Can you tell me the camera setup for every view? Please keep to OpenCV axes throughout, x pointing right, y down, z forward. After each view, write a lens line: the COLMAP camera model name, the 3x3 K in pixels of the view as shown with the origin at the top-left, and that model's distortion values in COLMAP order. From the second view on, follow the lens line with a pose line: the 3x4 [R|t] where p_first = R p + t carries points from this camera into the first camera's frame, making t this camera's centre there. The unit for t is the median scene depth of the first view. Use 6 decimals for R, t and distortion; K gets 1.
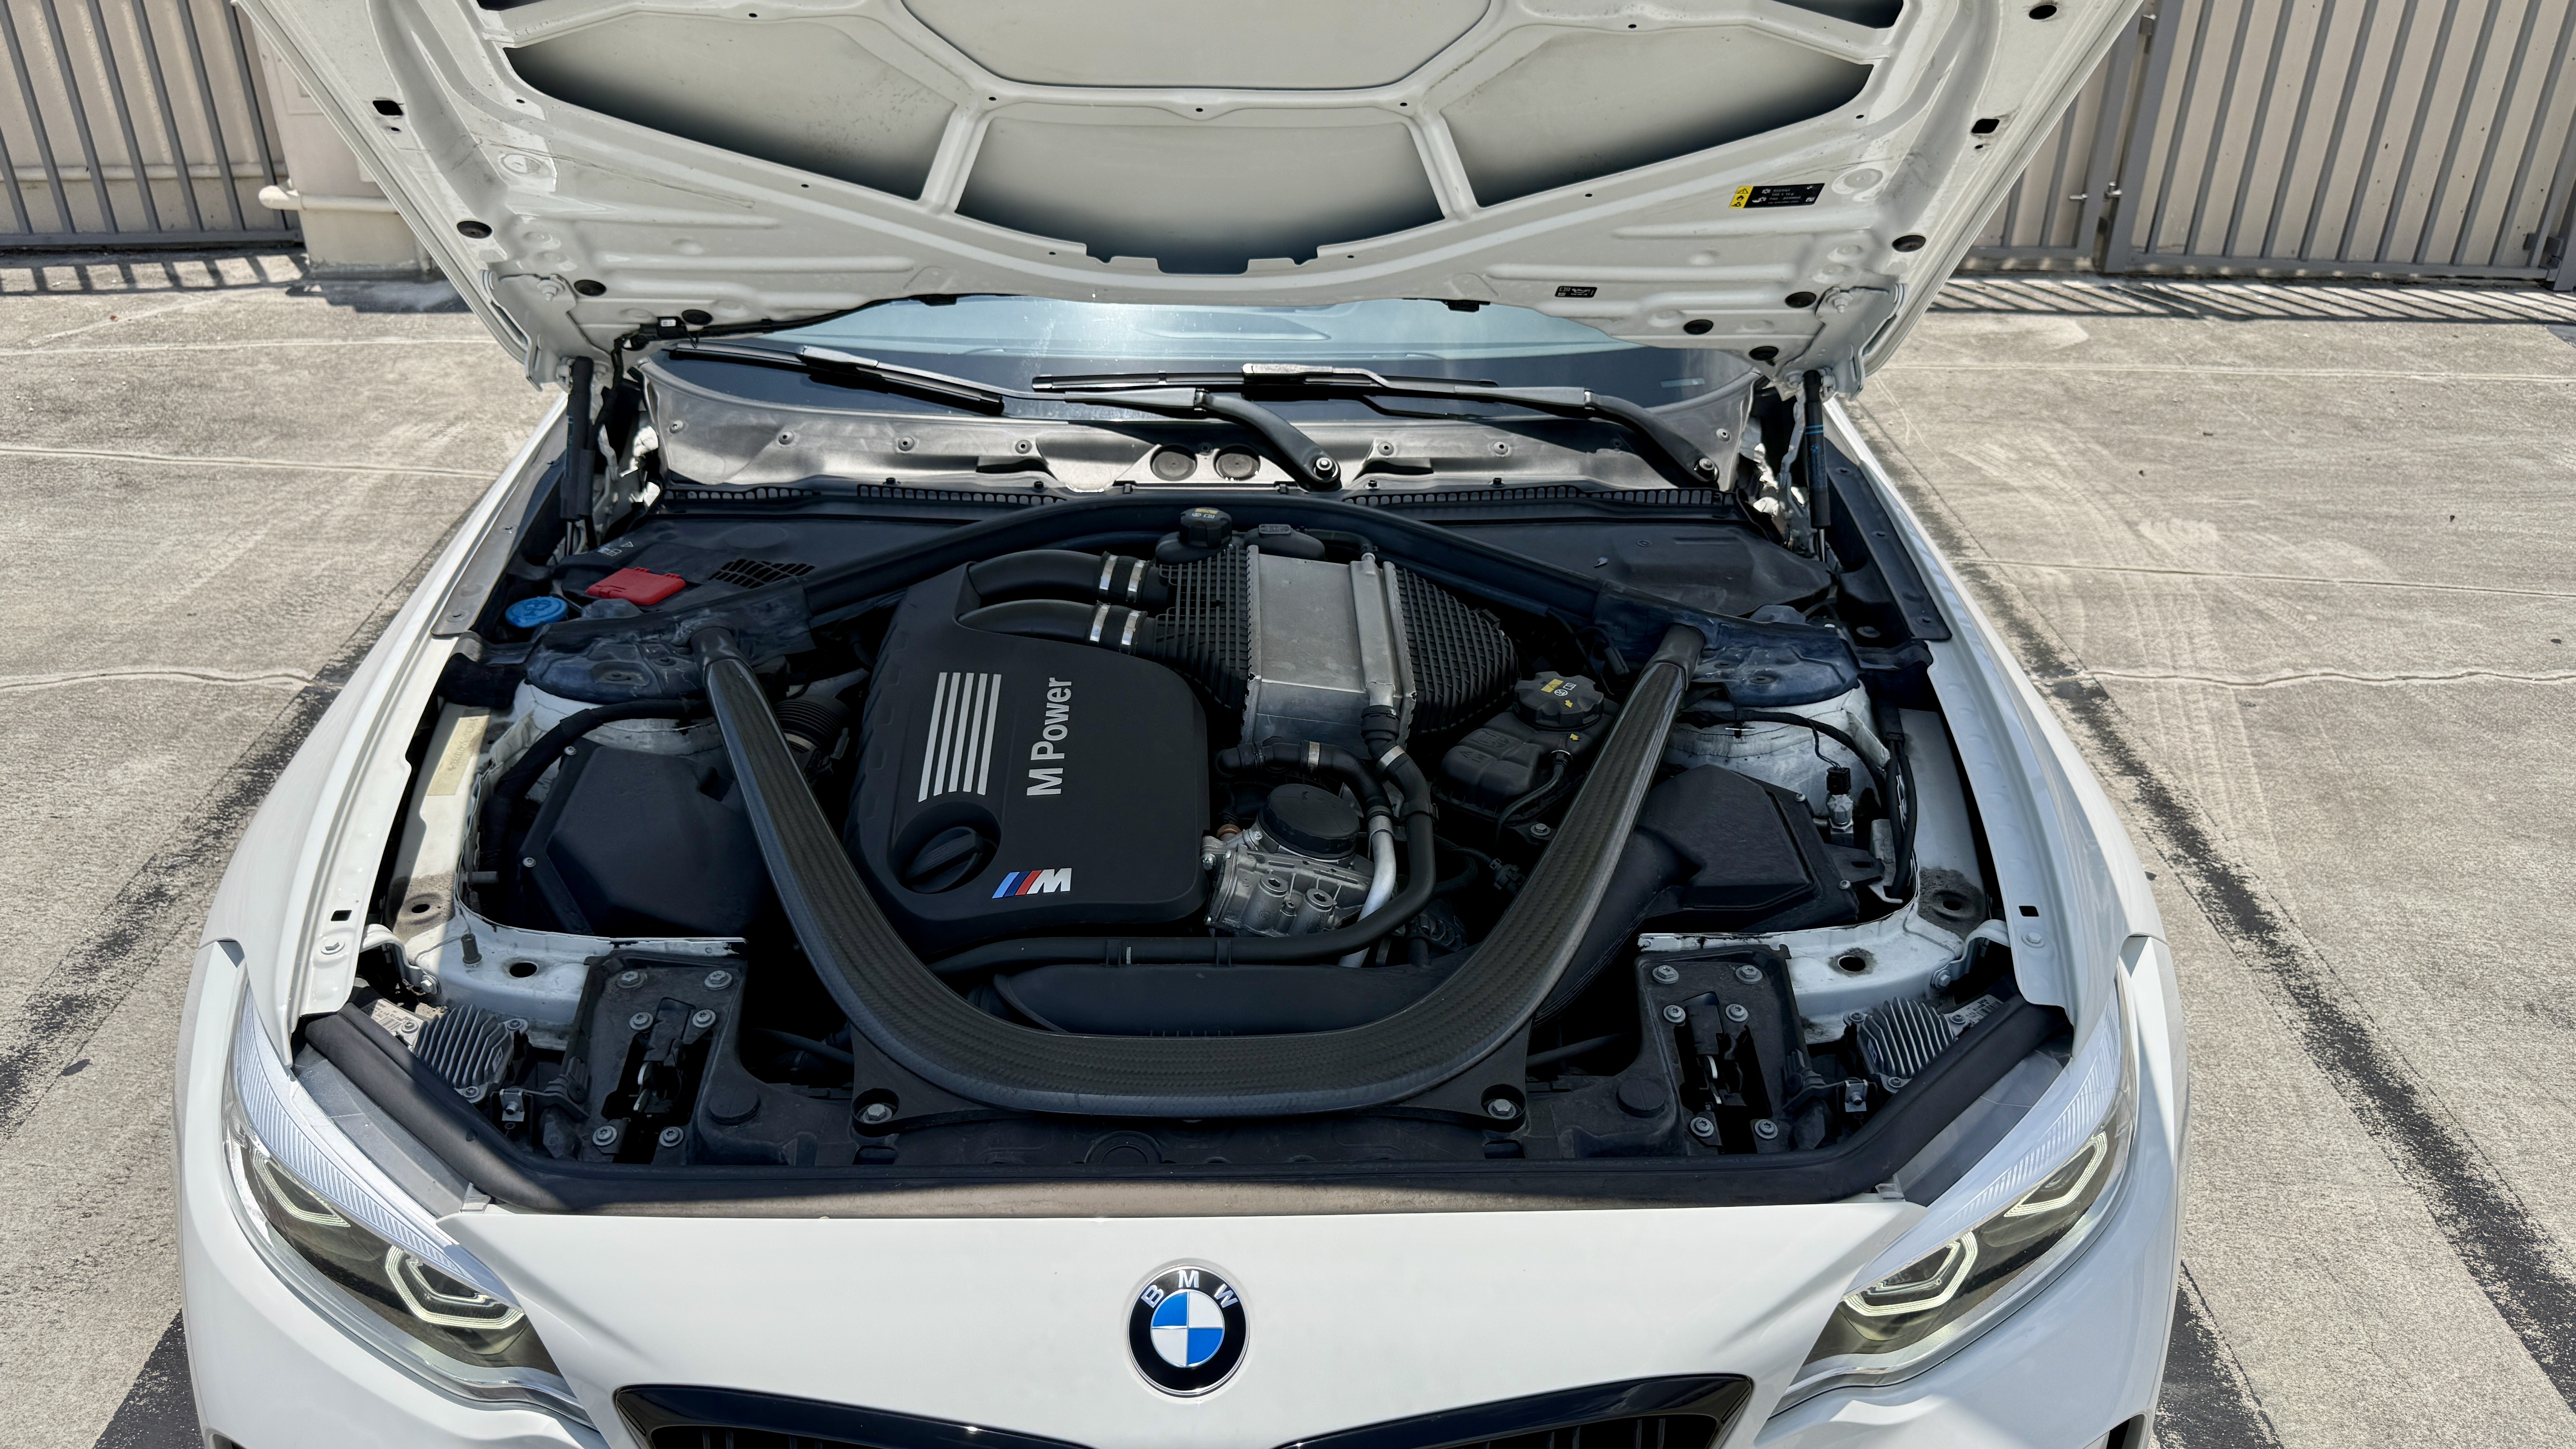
lens RADIAL K [[1844.5, 0, 1289.8], [0, 1844.5, 734.6], [0, 0, 1]] dist [-0.010160, -0.012167]
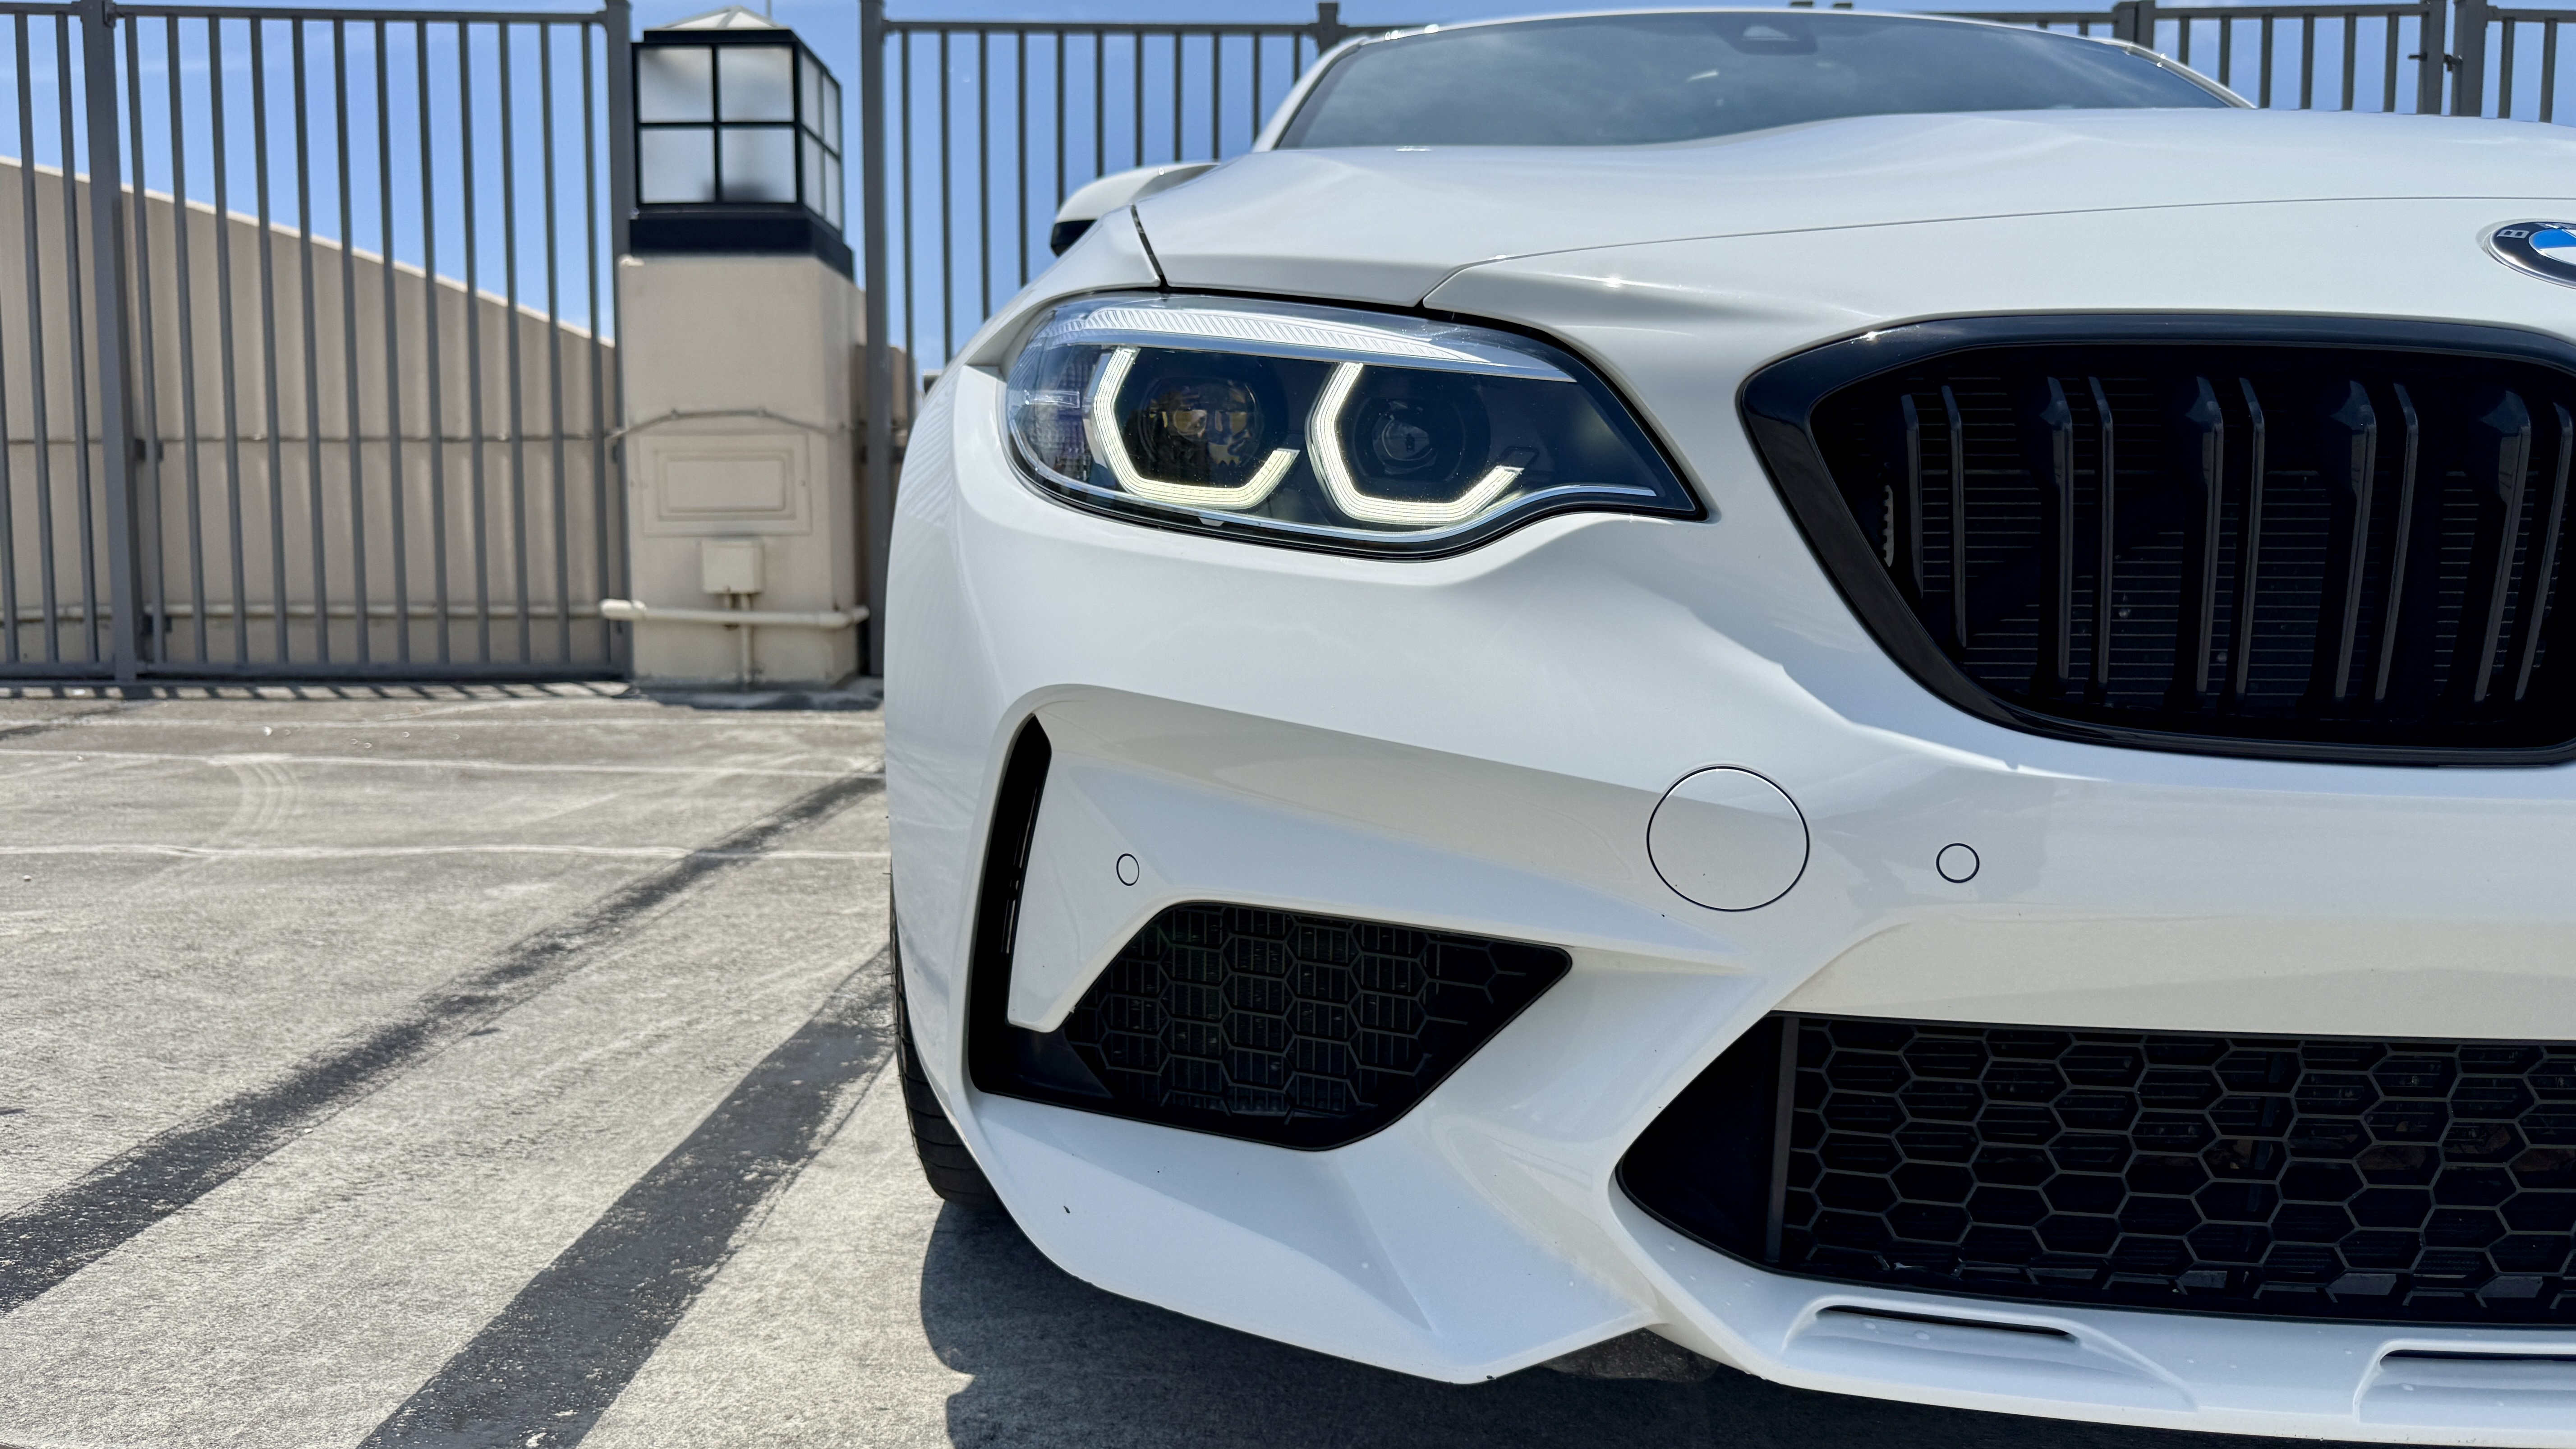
lens RADIAL K [[1844.5, 0, 1289.8], [0, 1844.5, 734.6], [0, 0, 1]] dist [-0.010160, -0.012167]
pose [[0.998095, -0.004317, -0.061541, -0.107637], [-0.019615, 0.923576, -0.382913, 0.168197], [0.058491, 0.383391, 0.921732, 0.084605]]
